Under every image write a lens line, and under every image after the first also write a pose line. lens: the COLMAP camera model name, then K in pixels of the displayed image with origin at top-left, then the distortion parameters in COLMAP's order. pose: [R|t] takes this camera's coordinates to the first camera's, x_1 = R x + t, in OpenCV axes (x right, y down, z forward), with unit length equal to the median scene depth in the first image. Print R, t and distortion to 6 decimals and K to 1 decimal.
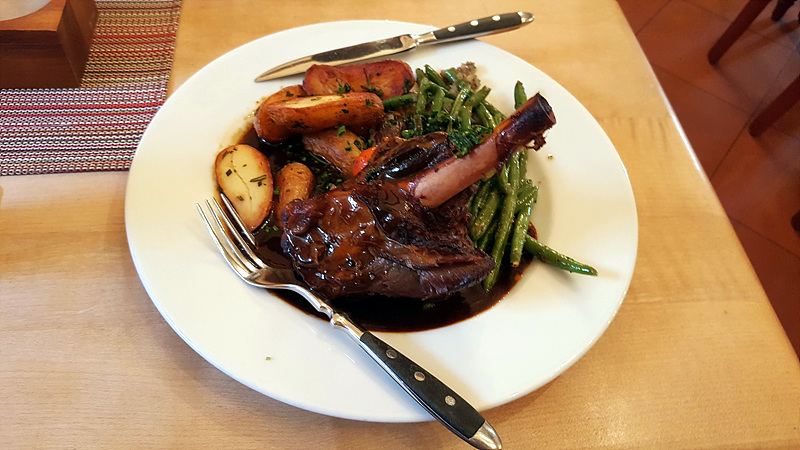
lens RADIAL K [[646.5, 0, 386.3], [0, 646.5, 227.0], [0, 0, 1]] dist [-0.006811, -0.007791]
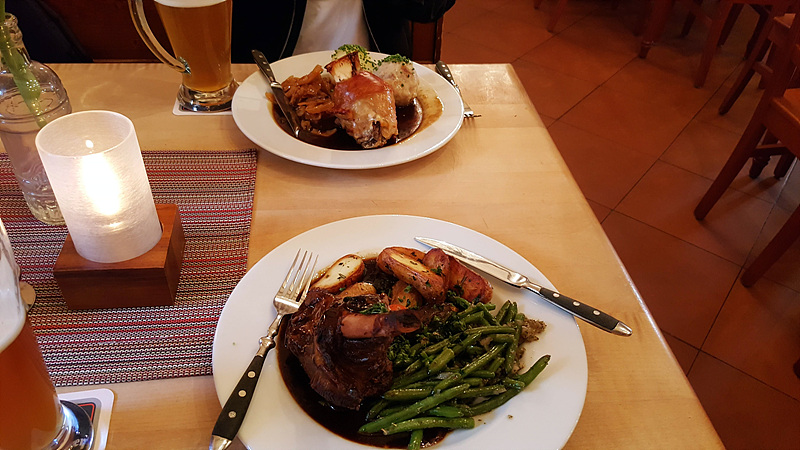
lens RADIAL K [[616.9, 0, 383.6], [0, 616.9, 228.2], [0, 0, 1]] dist [0.126903, -0.203373]
pose [[0.999126, -0.035183, -0.022571, -0.023468], [0.029191, 0.973756, -0.225713, -0.070507], [0.029920, 0.224857, 0.973932, -0.230442]]
